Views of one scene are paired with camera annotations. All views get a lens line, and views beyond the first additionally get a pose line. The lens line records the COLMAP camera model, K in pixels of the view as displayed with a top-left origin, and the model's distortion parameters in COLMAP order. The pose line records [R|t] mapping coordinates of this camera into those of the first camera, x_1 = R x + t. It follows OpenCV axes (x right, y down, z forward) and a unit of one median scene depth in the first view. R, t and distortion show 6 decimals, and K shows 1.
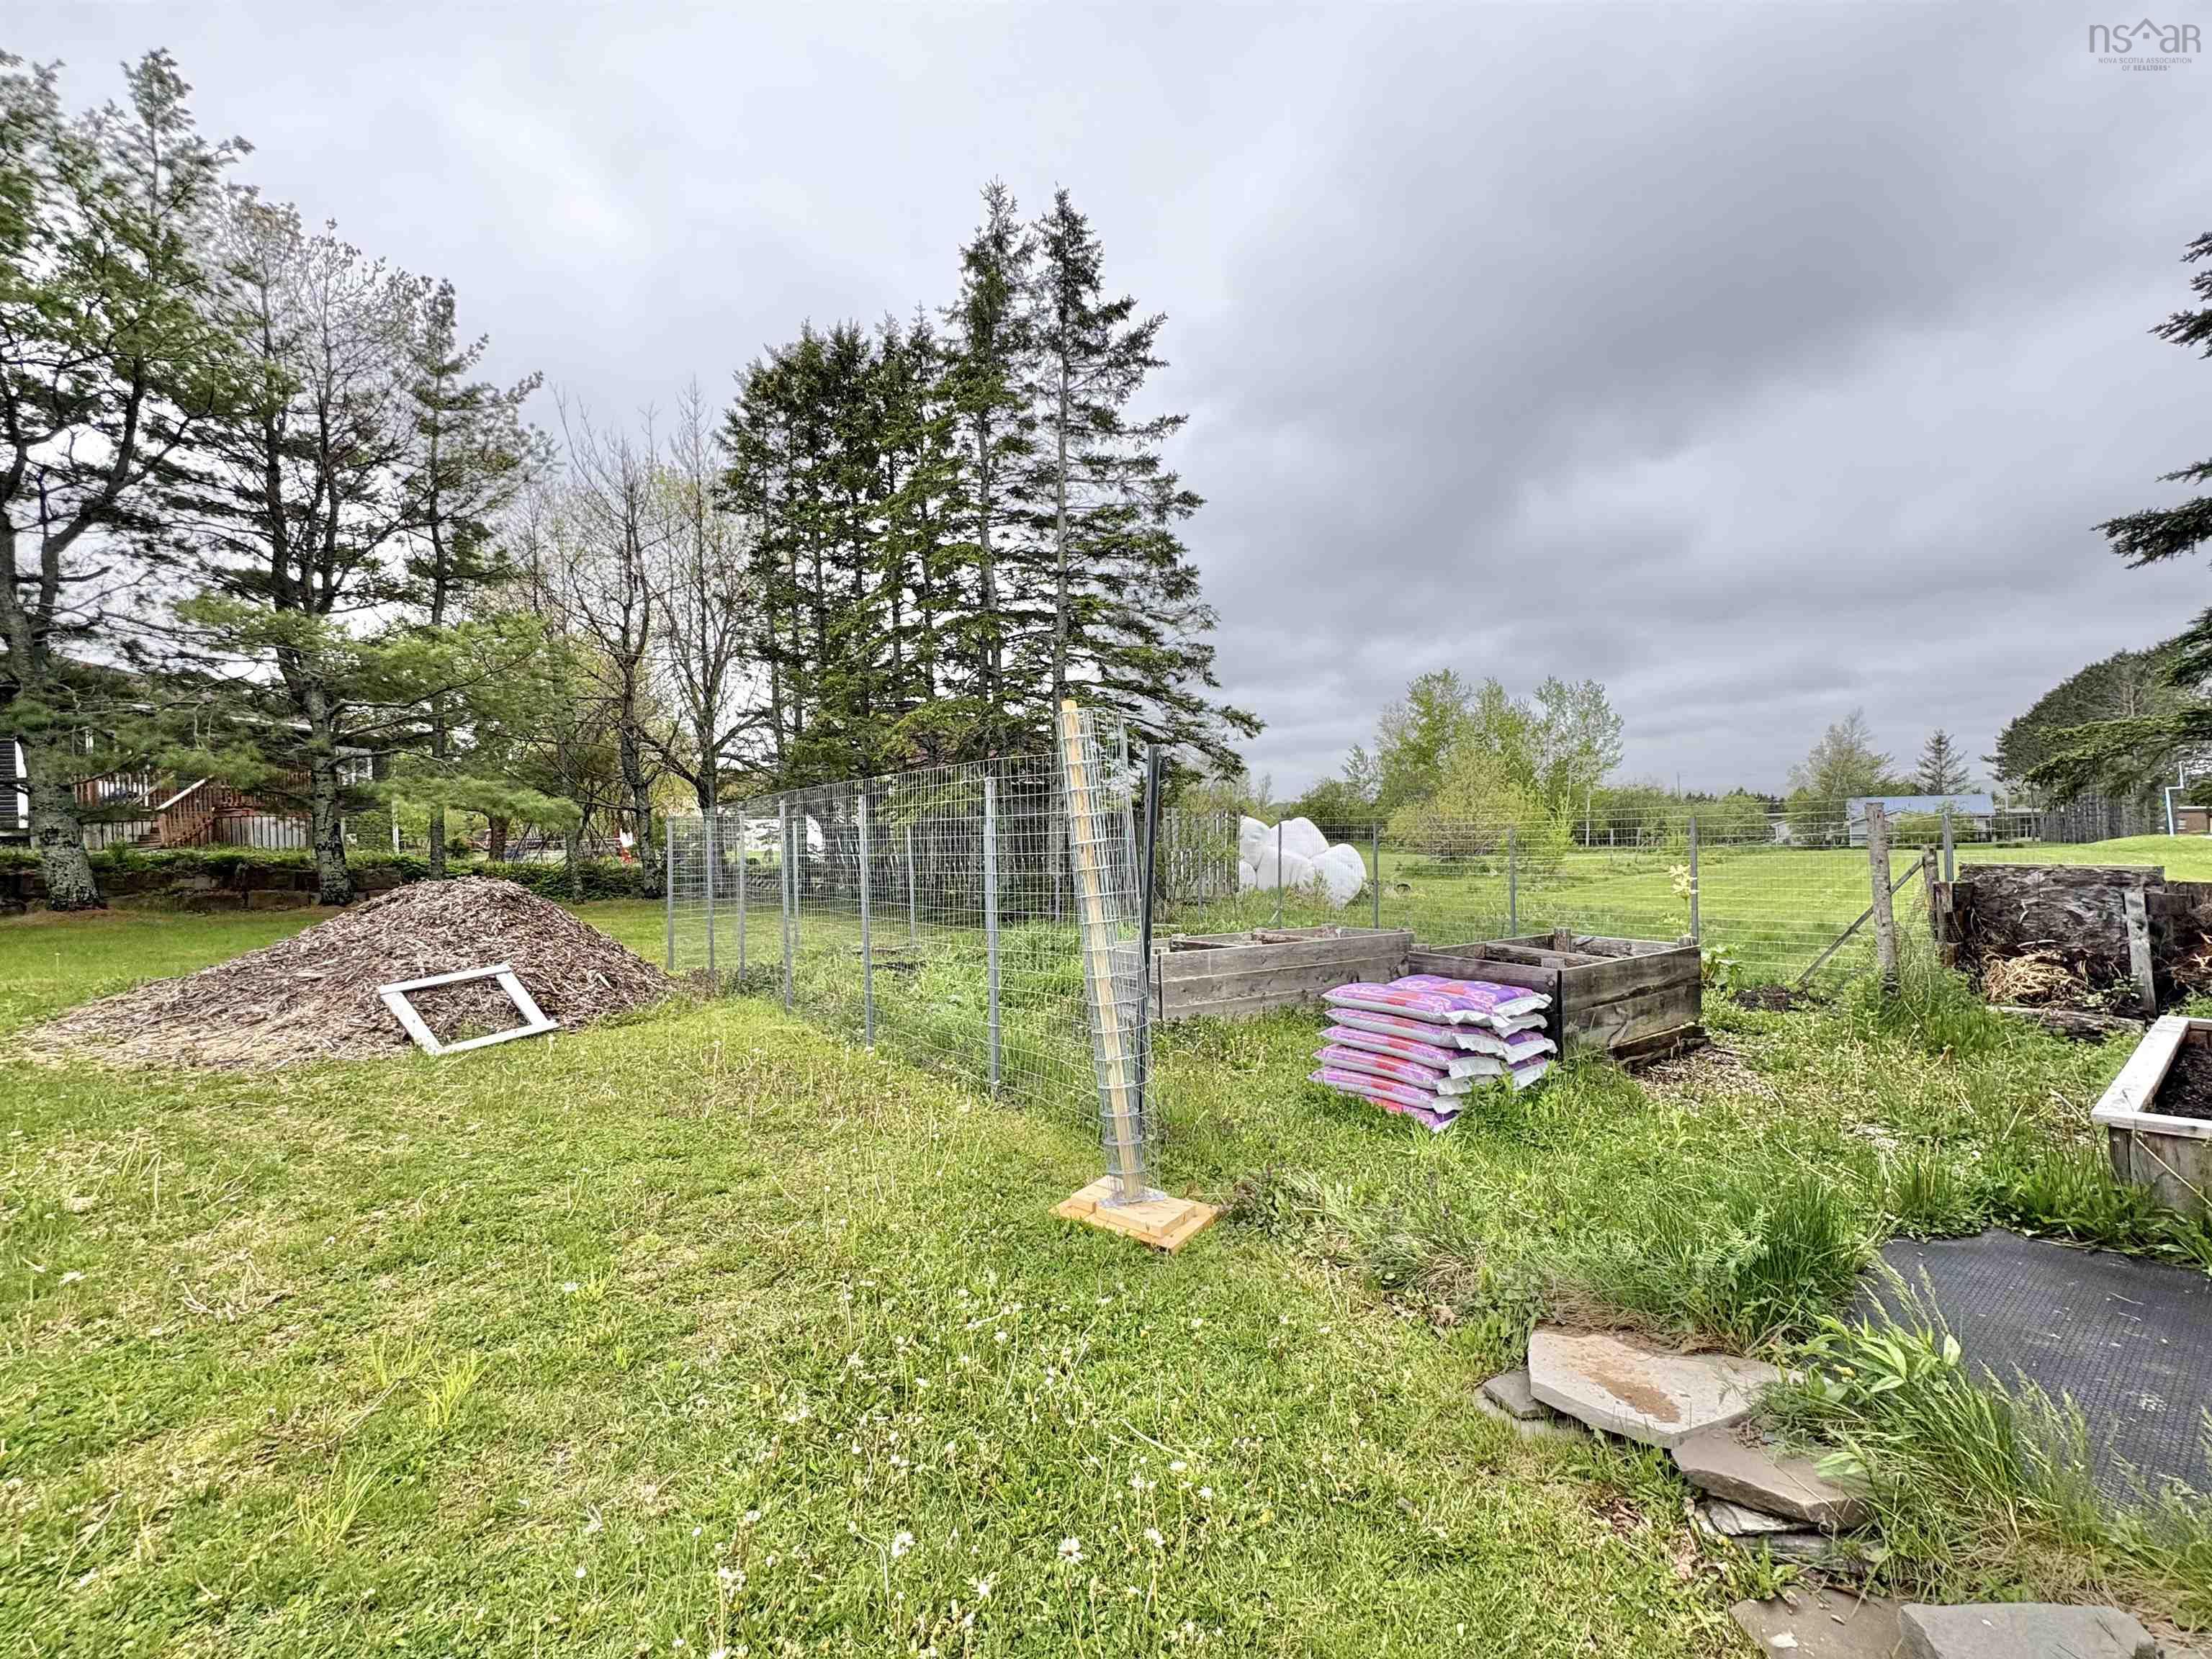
lens RADIAL K [[879.7, 0, 1105.5], [0, 879.7, 826.7], [0, 0, 1]] dist [0.006395, -0.001398]
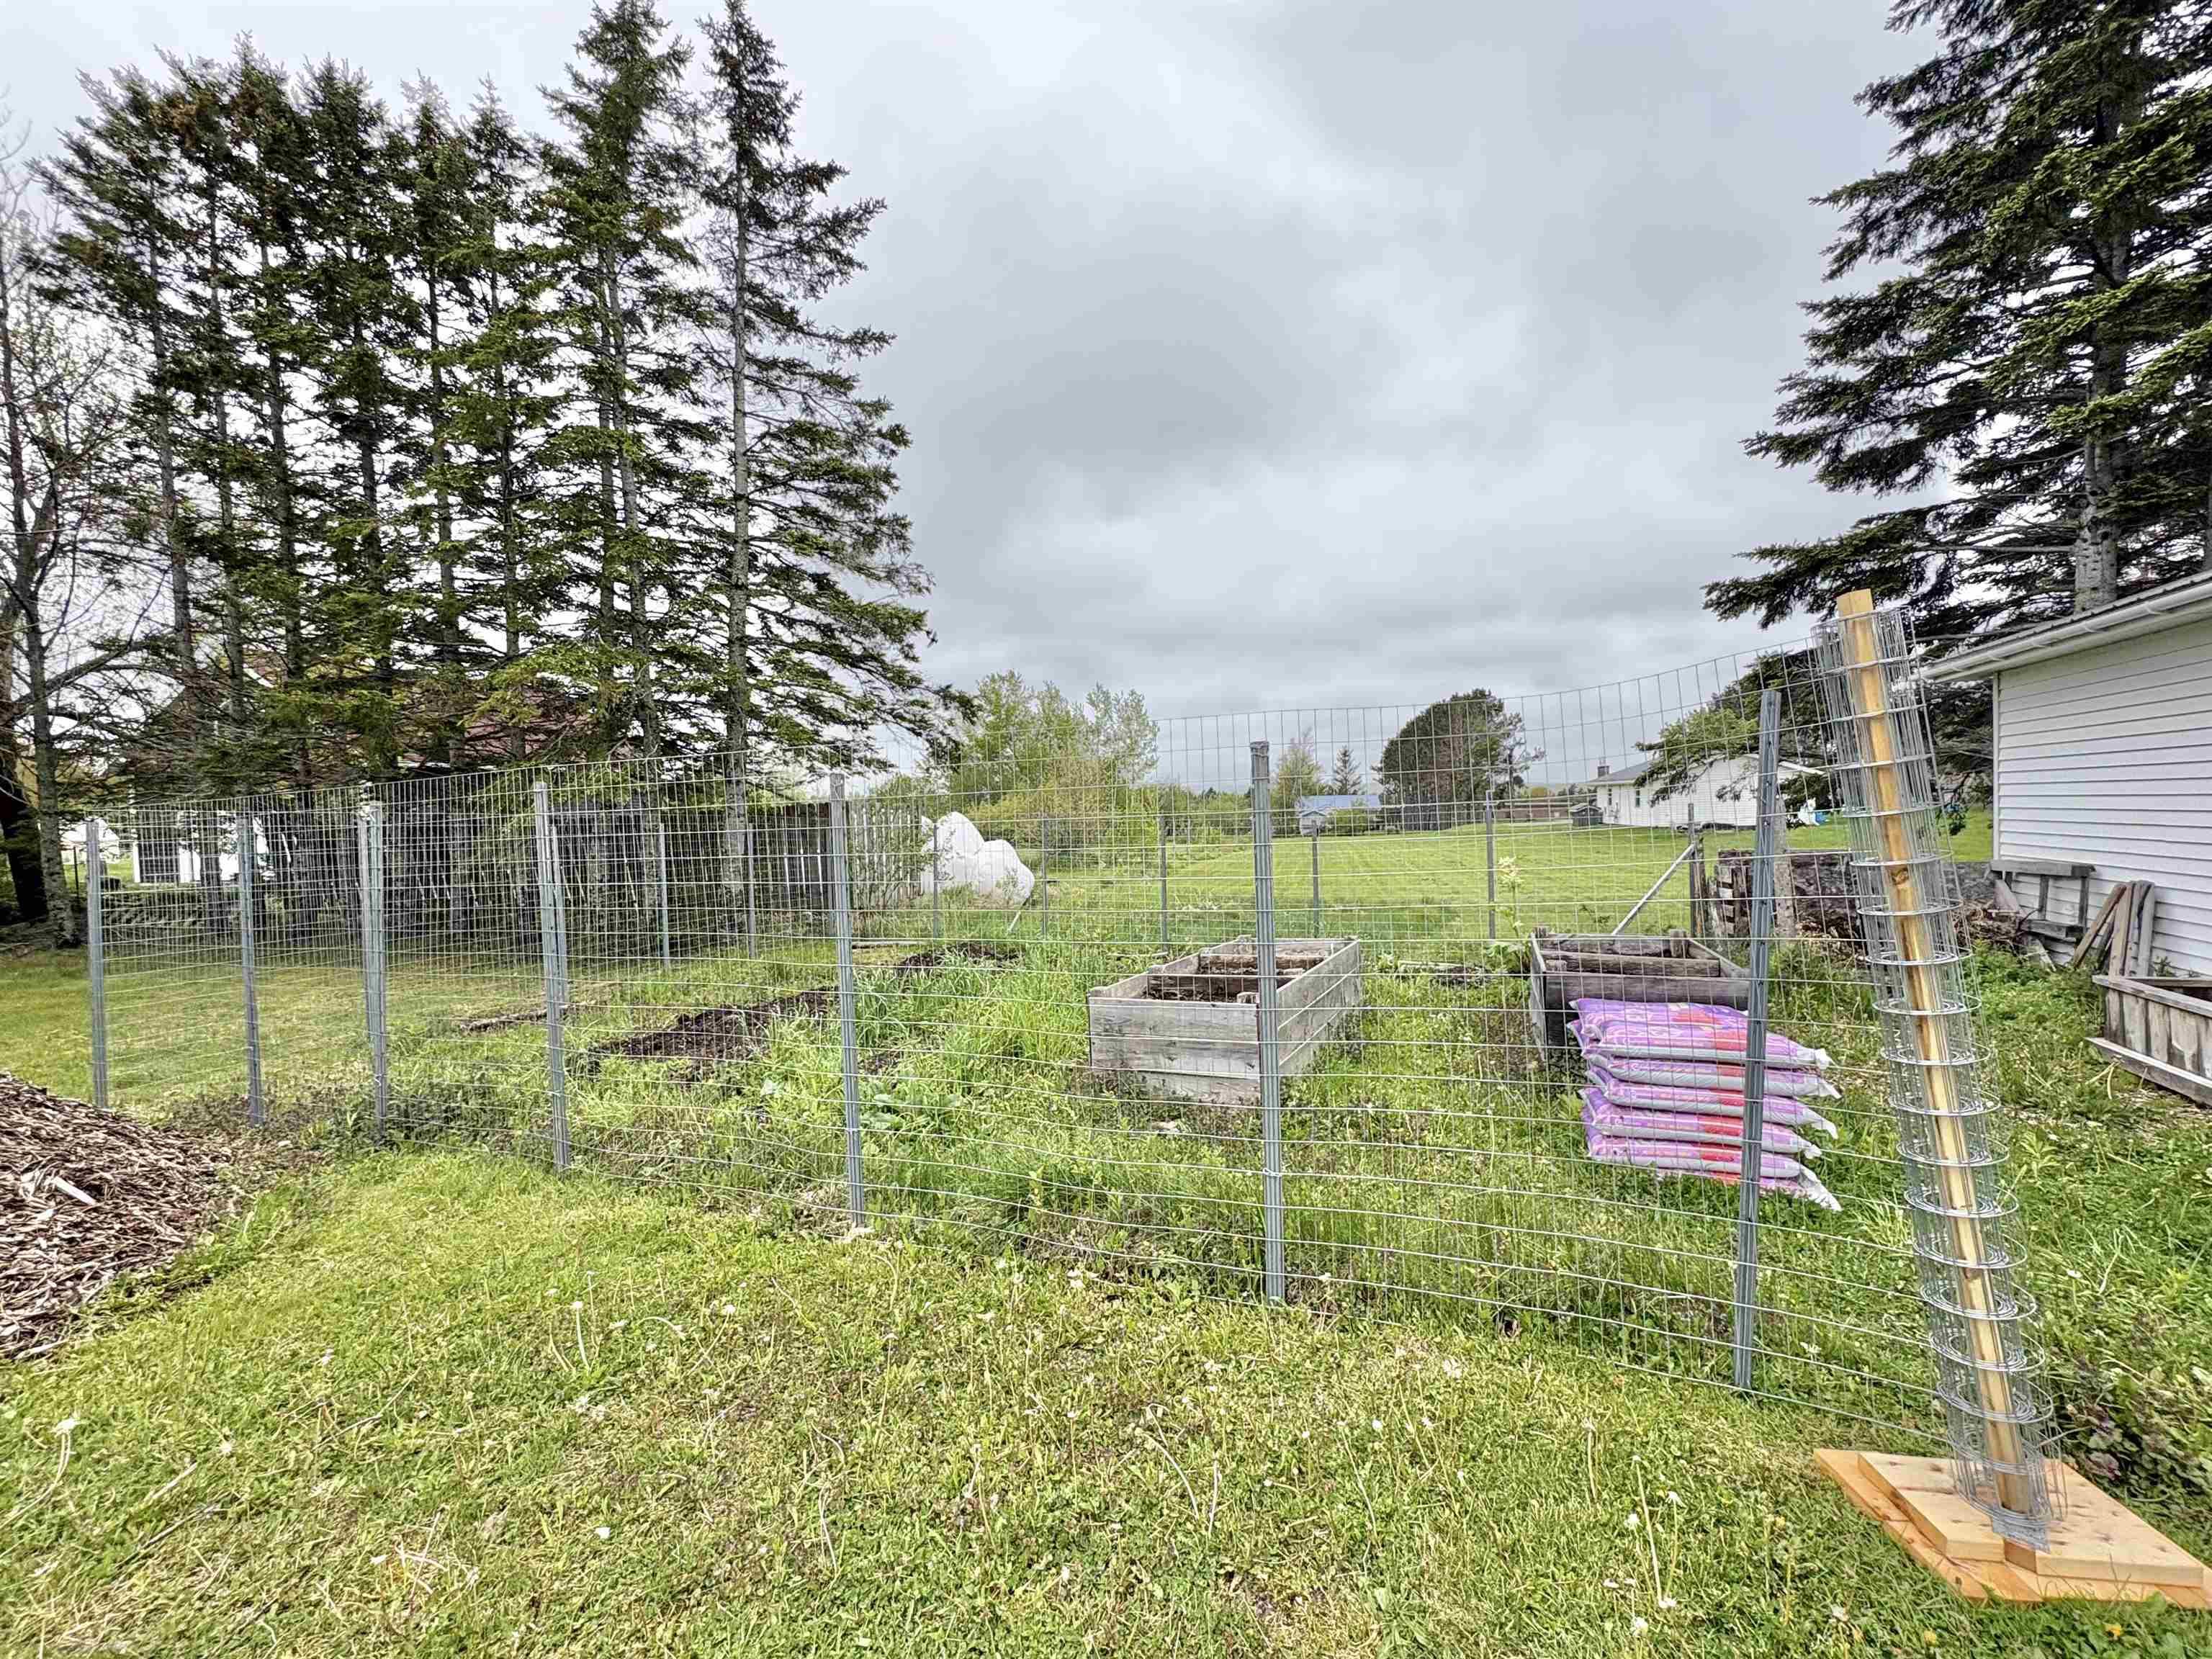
lens RADIAL K [[879.7, 0, 1103.1], [0, 879.7, 825.6], [0, 0, 1]] dist [0.006395, -0.001398]
pose [[0.869407, -0.009160, 0.494011, -0.148172], [0.007004, 0.999956, 0.006215, -0.001753], [-0.494047, -0.001943, 0.869433, 0.160949]]
